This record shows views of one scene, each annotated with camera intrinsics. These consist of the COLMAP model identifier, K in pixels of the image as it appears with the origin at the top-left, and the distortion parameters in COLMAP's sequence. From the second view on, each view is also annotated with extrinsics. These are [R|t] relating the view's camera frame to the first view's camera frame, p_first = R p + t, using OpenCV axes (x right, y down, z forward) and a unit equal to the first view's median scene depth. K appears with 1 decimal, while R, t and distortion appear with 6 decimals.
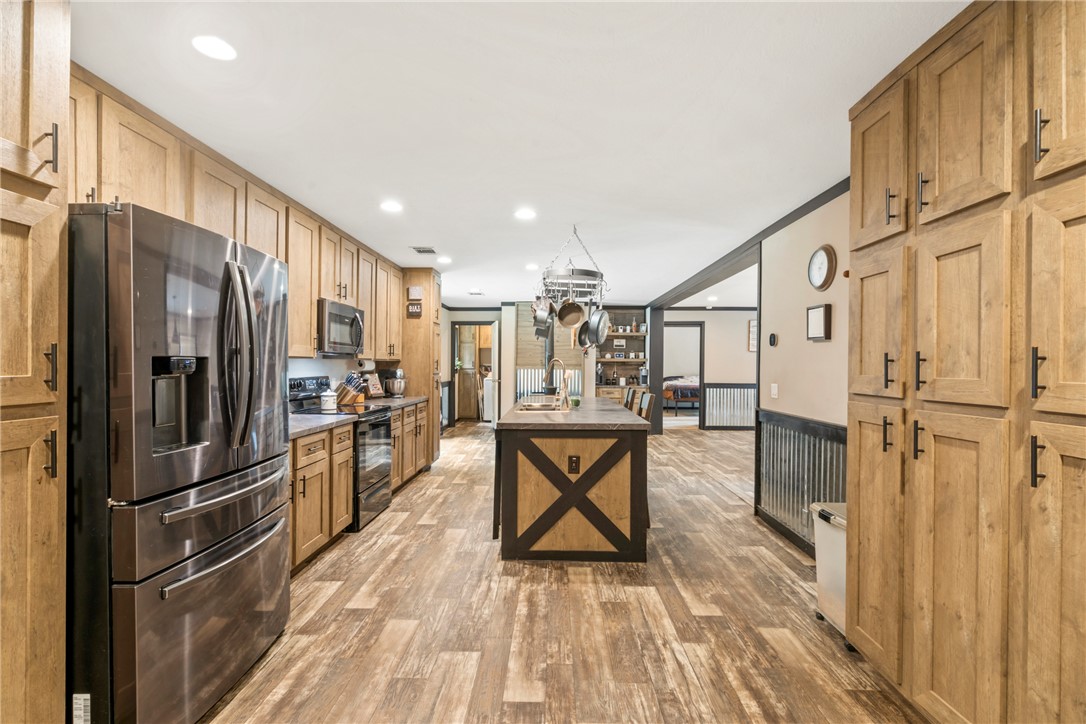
lens RADIAL K [[496.8, 0, 538.9], [0, 496.8, 375.3], [0, 0, 1]] dist [-0.025732, 0.000010]
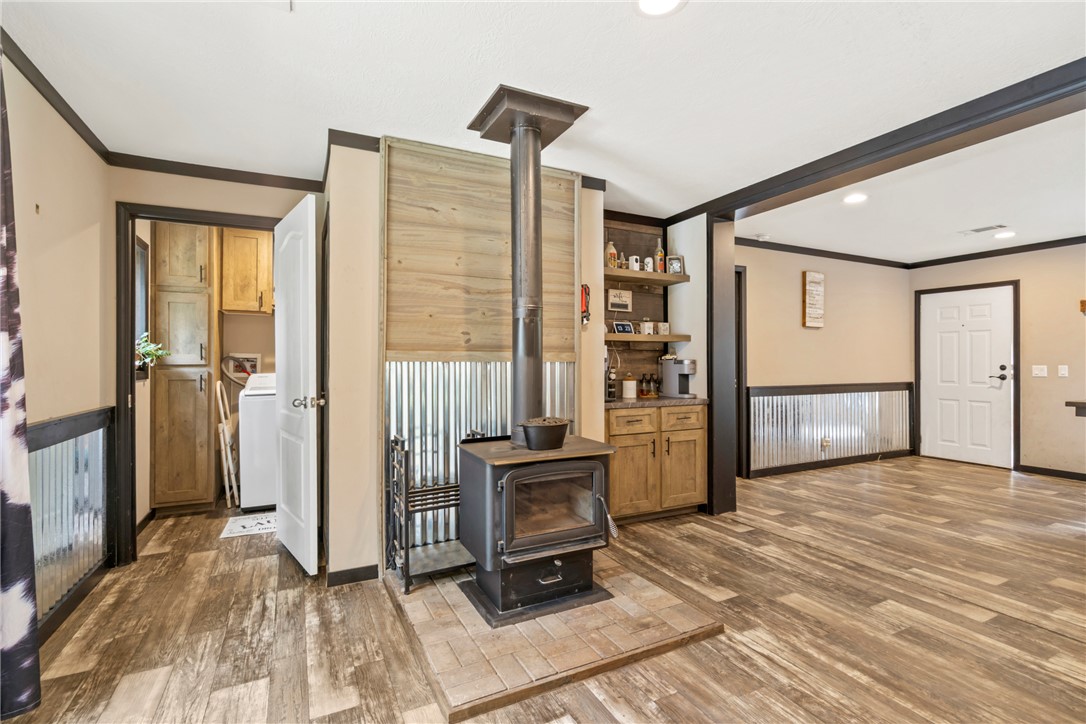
lens RADIAL K [[548.1, 0, 554.6], [0, 548.1, 357.2], [0, 0, 1]] dist [0.020498, 0.000152]
pose [[0.893502, -0.003320, 0.449047, -0.174967], [0.019420, 0.999323, -0.031254, -0.004295], [-0.448639, 0.036646, 0.892962, 1.118873]]
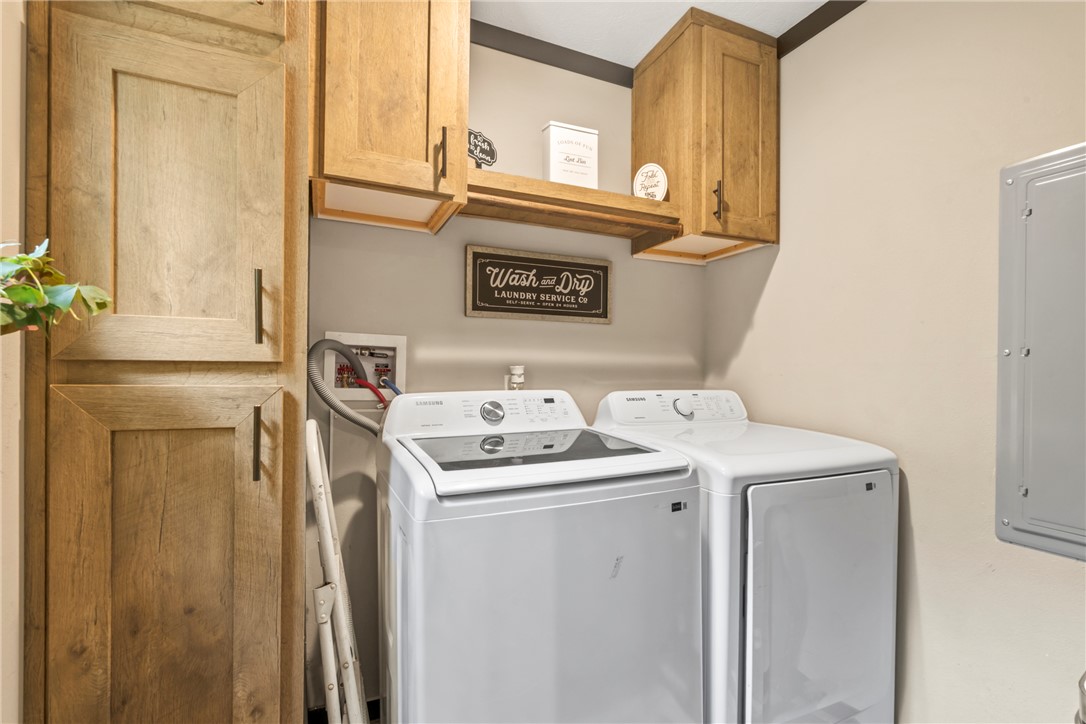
lens RADIAL K [[491.5, 0, 536.7], [0, 491.5, 368.8], [0, 0, 1]] dist [-0.000812, -0.000003]
pose [[0.900744, 0.003911, 0.434332, -0.258268], [0.004486, 0.999822, -0.018305, -0.022593], [-0.434327, 0.018436, 0.900567, 1.859652]]
